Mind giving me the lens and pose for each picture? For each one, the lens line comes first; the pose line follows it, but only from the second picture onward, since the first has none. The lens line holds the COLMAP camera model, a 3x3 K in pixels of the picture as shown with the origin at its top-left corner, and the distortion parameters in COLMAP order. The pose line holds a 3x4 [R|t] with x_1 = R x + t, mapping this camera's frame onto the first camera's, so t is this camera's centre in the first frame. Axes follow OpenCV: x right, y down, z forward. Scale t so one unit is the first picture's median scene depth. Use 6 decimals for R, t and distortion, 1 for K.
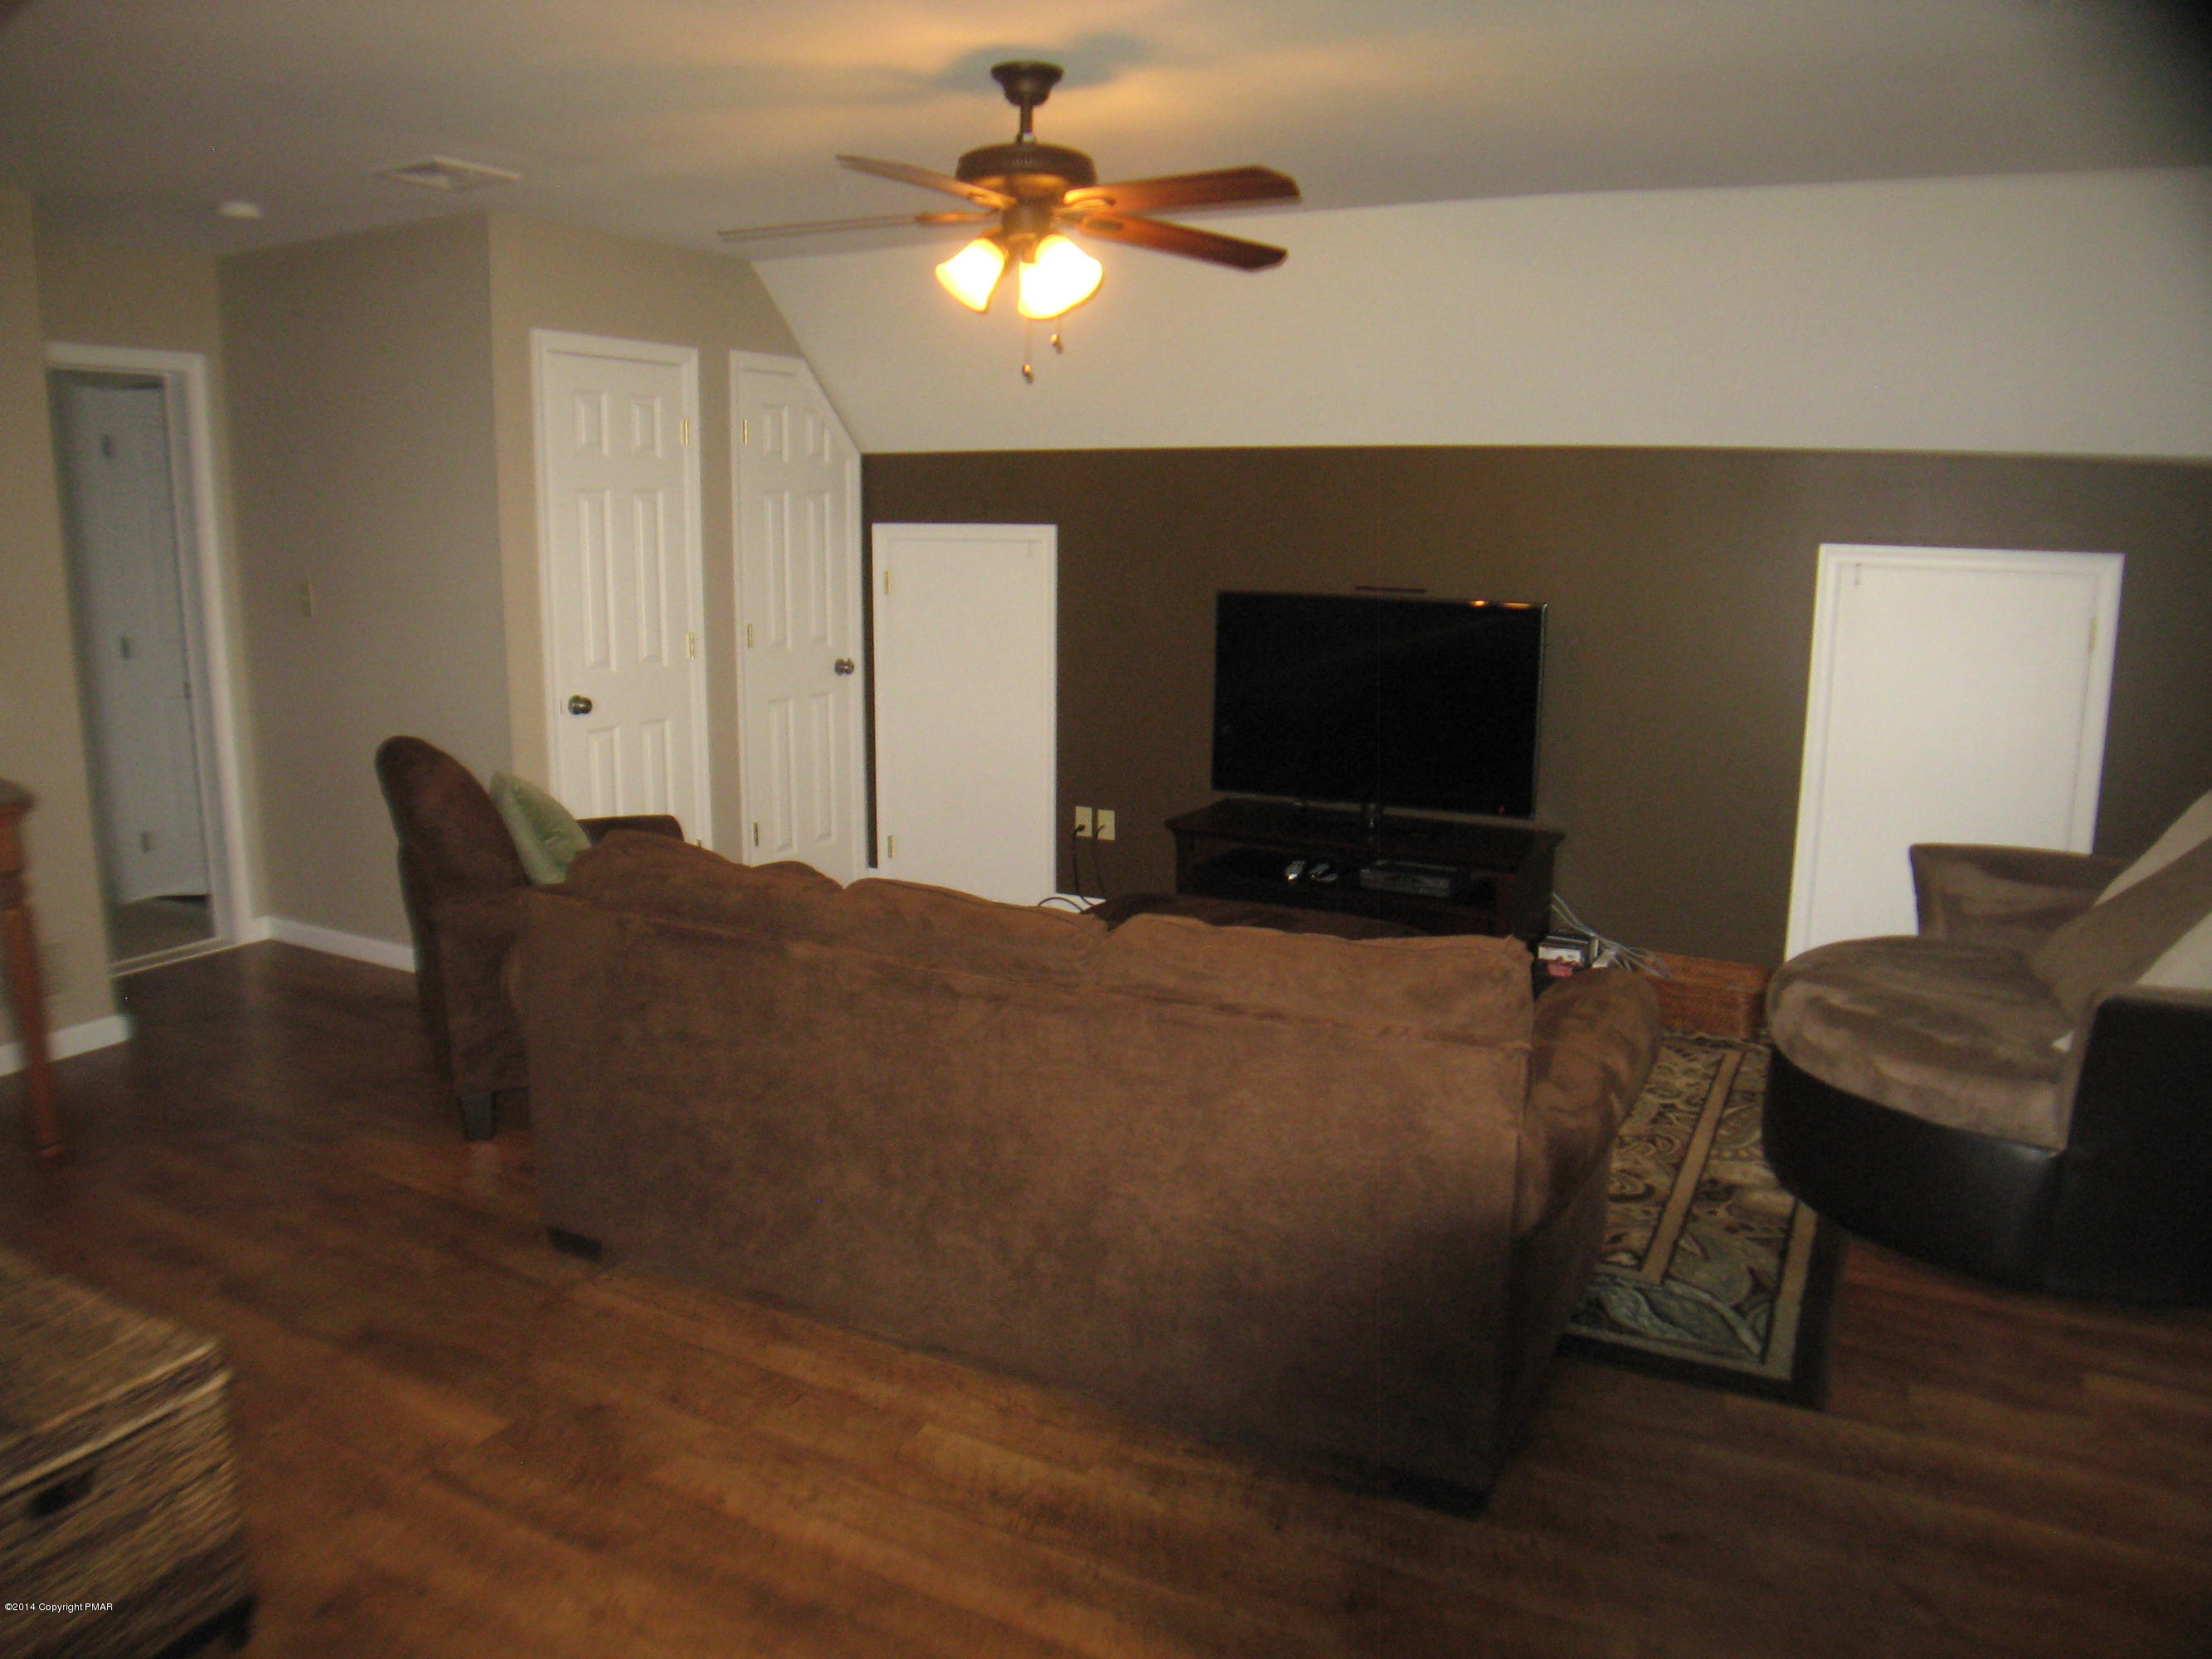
lens RADIAL K [[1614.7, 0, 1106.0], [0, 1614.7, 829.5], [0, 0, 1]] dist [-0.173537, 0.112563]
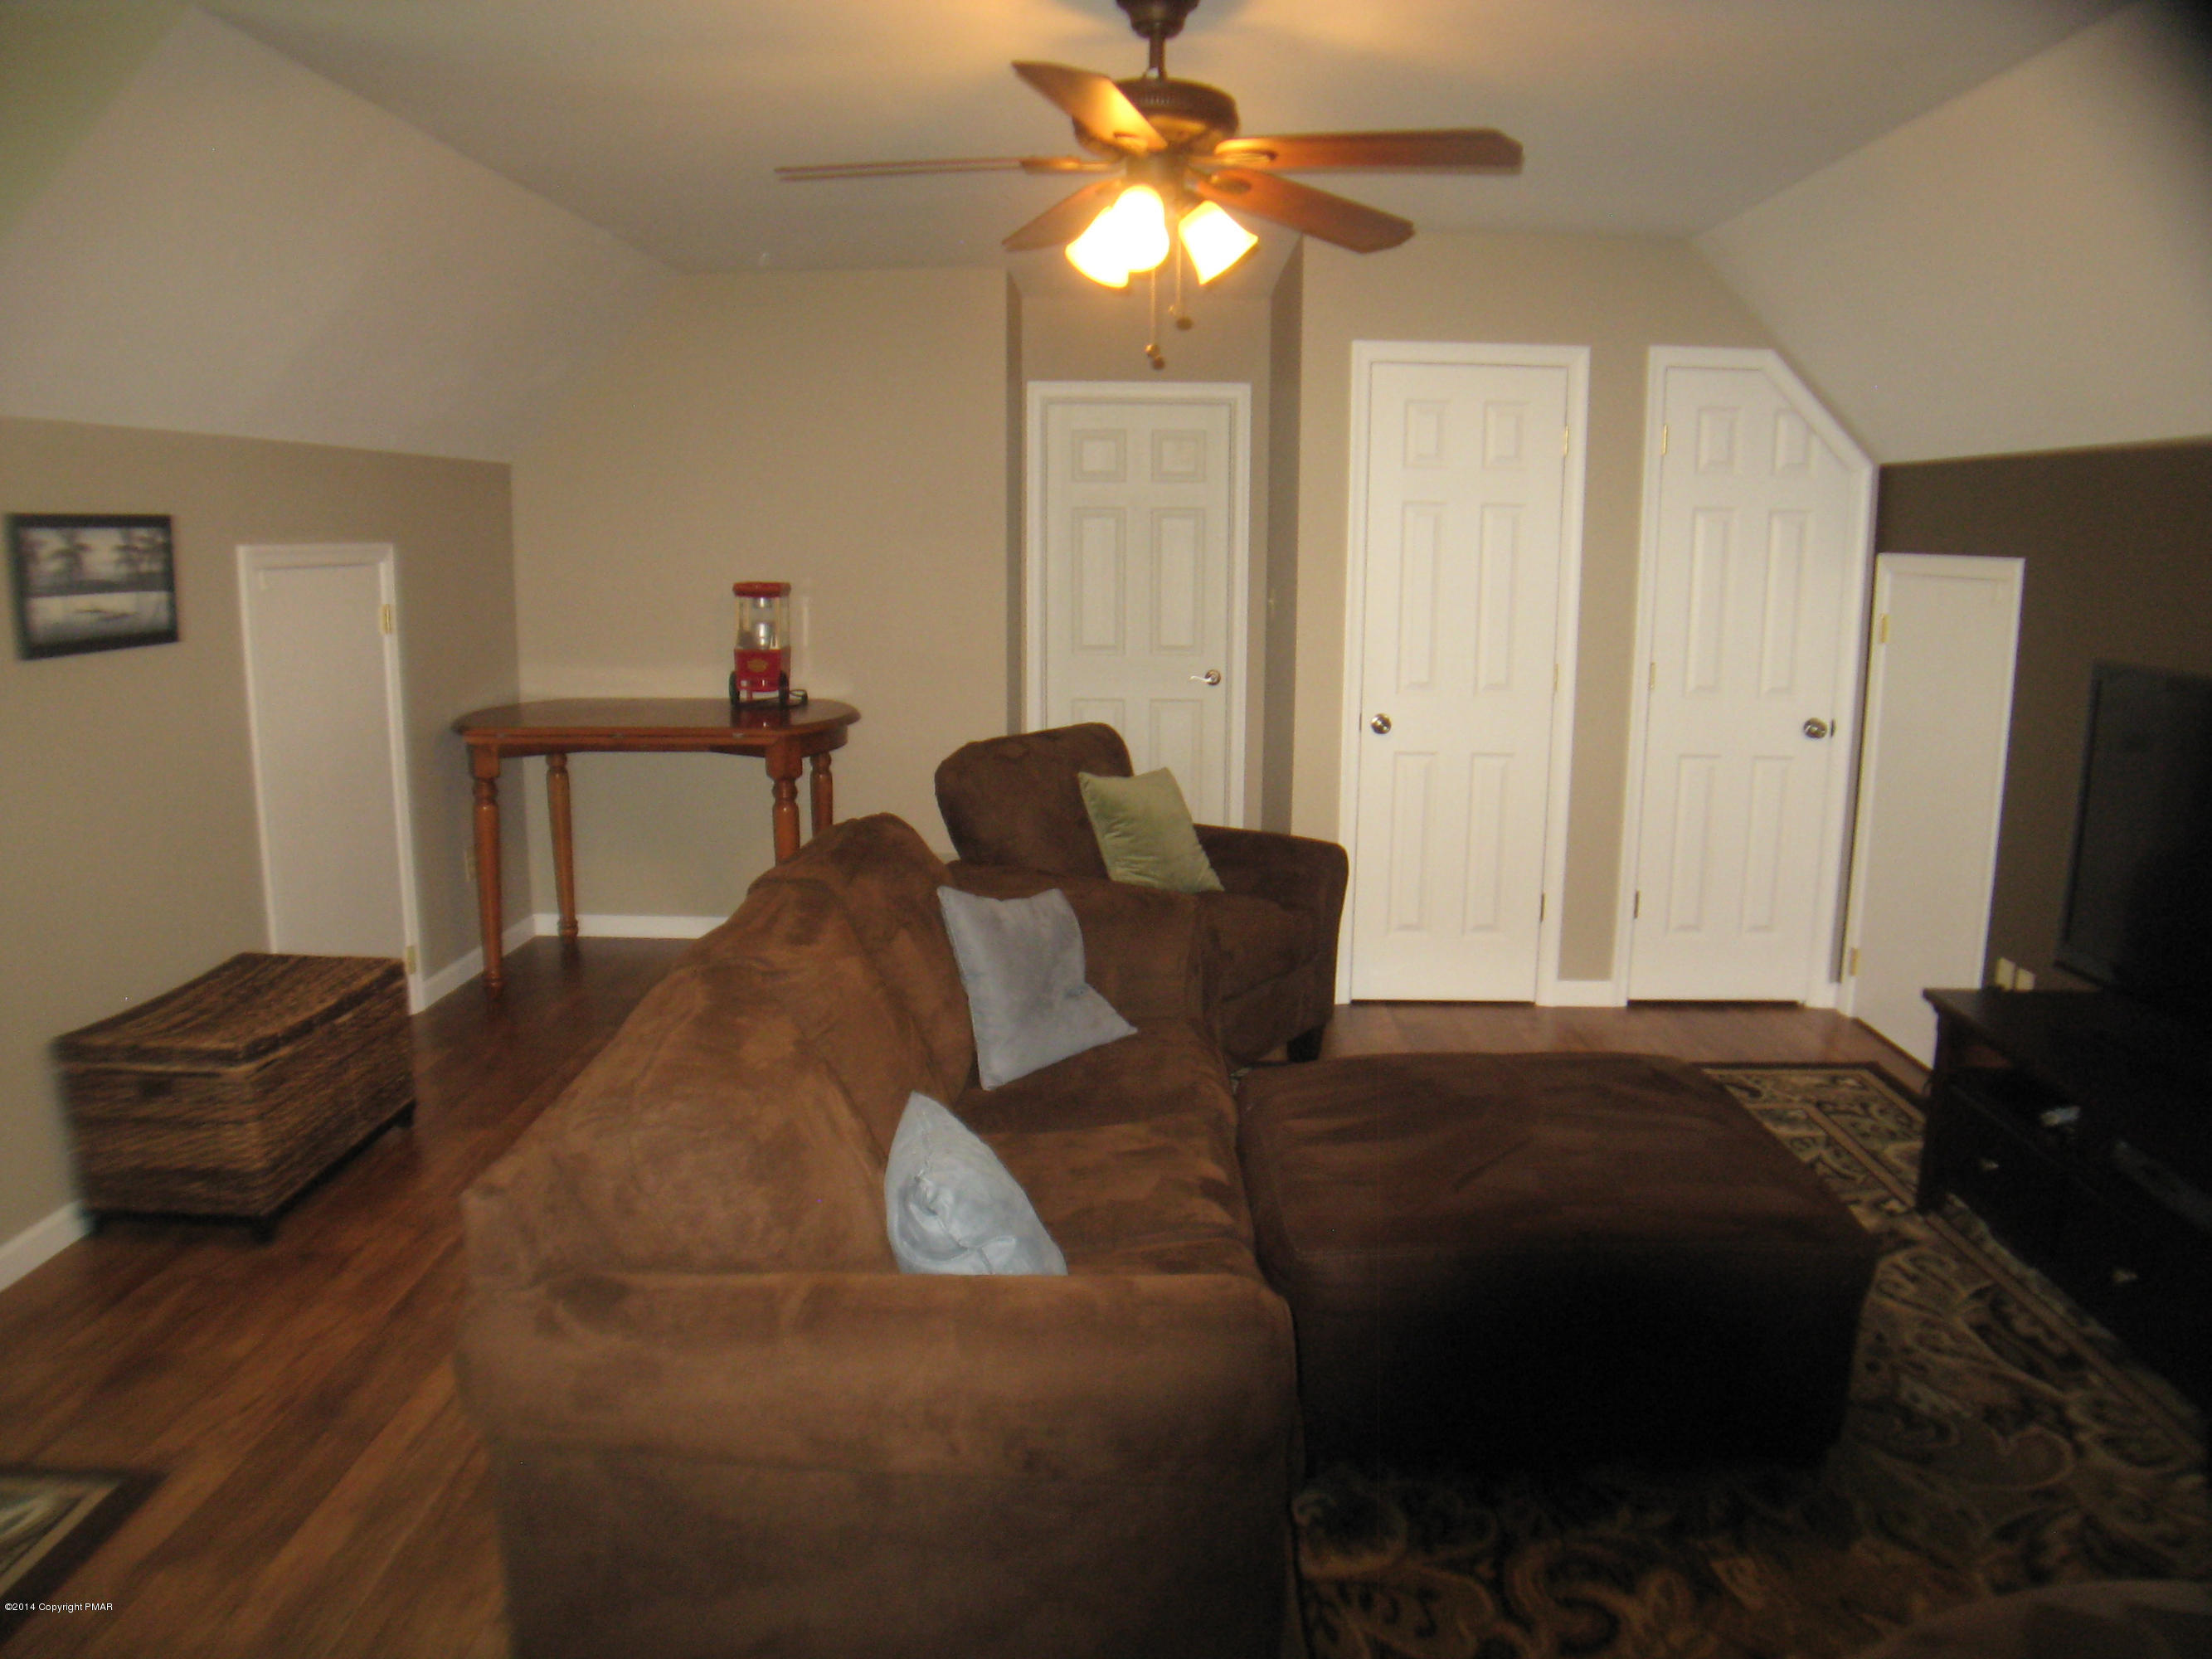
lens RADIAL K [[1614.7, 0, 1106.0], [0, 1614.7, 829.5], [0, 0, 1]] dist [-0.173537, 0.112563]
pose [[0.435029, 0.156951, -0.886632, 0.478709], [-0.172659, 0.980959, 0.088932, -0.073653], [0.883707, 0.114397, 0.453844, 0.410798]]
